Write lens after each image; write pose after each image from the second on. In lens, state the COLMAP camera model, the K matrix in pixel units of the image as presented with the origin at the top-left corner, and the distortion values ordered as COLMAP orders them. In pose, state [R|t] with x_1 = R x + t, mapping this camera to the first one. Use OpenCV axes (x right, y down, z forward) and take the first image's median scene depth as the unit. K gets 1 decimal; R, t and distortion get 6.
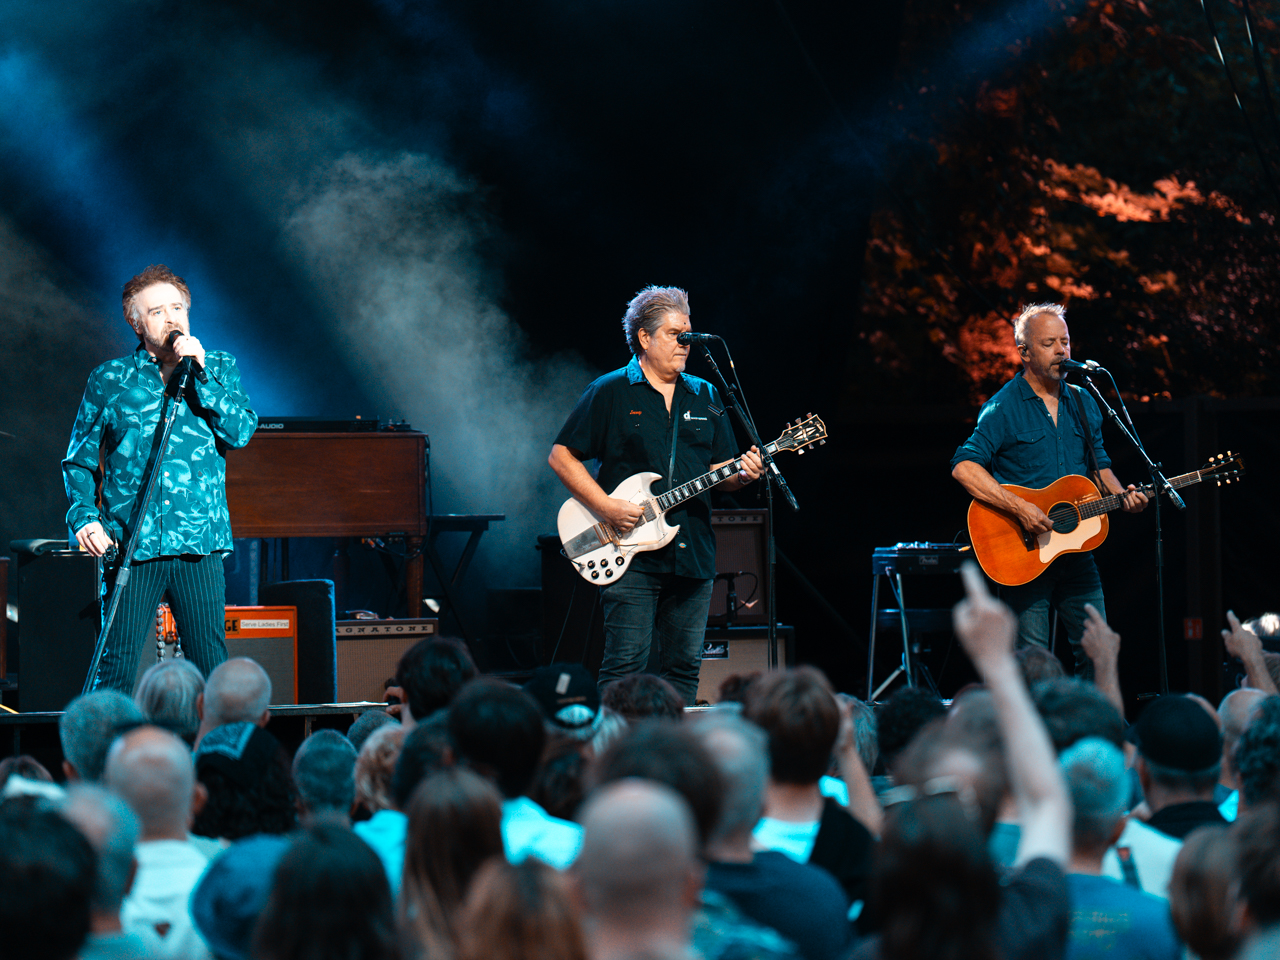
lens RADIAL K [[5552.7, 0, 640.0], [0, 5552.7, 480.0], [0, 0, 1]] dist [0.992655, 1.357430]
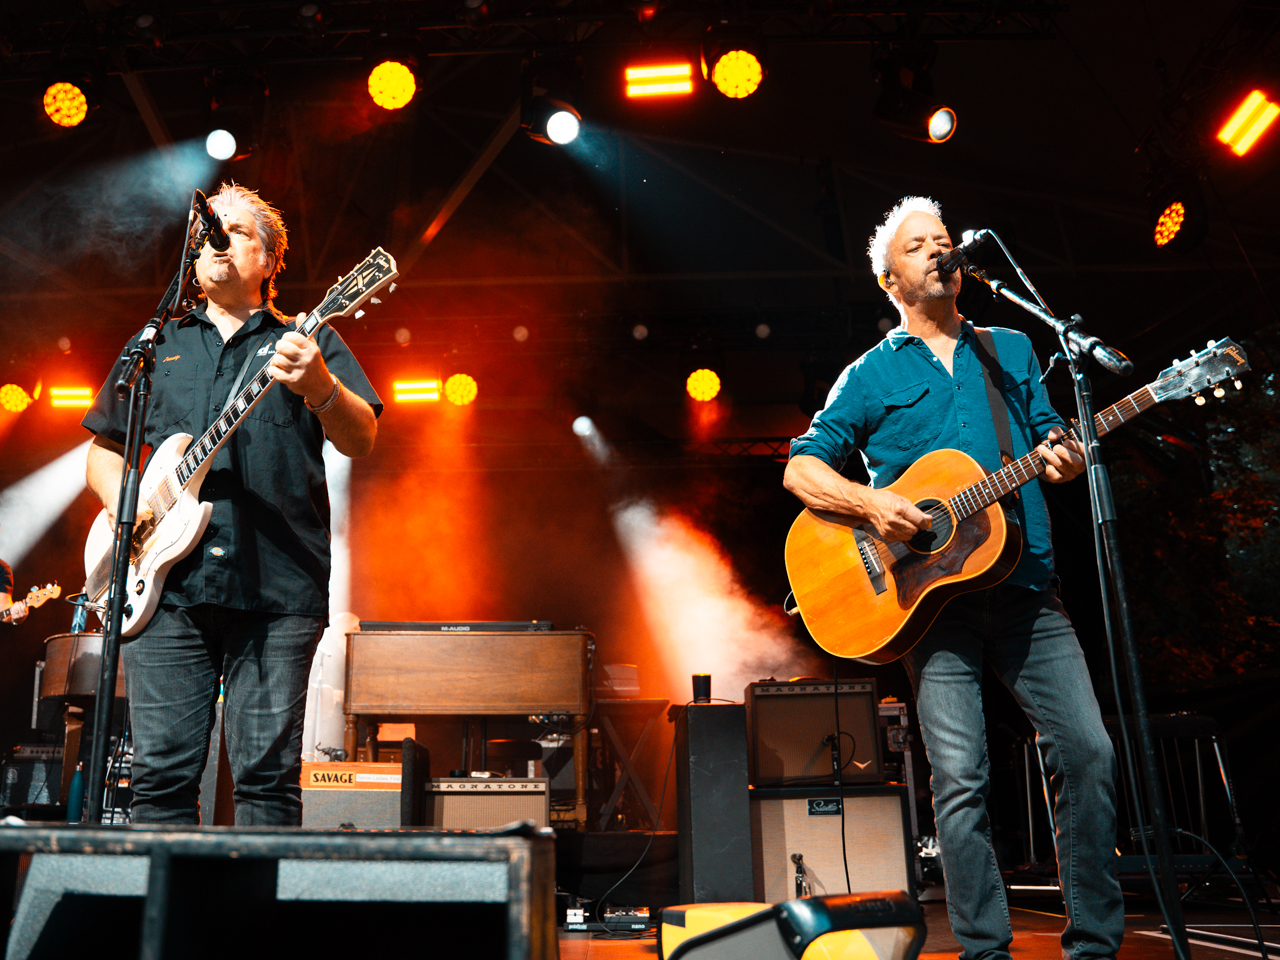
lens RADIAL K [[1058.4, 0, 640.0], [0, 1058.4, 480.0], [0, 0, 1]] dist [-0.162881, 0.085715]
pose [[0.873629, -0.156702, -0.460670, 0.091983], [0.005560, 0.949879, -0.312569, 0.035583], [0.486561, 0.270508, 0.830713, 0.857129]]
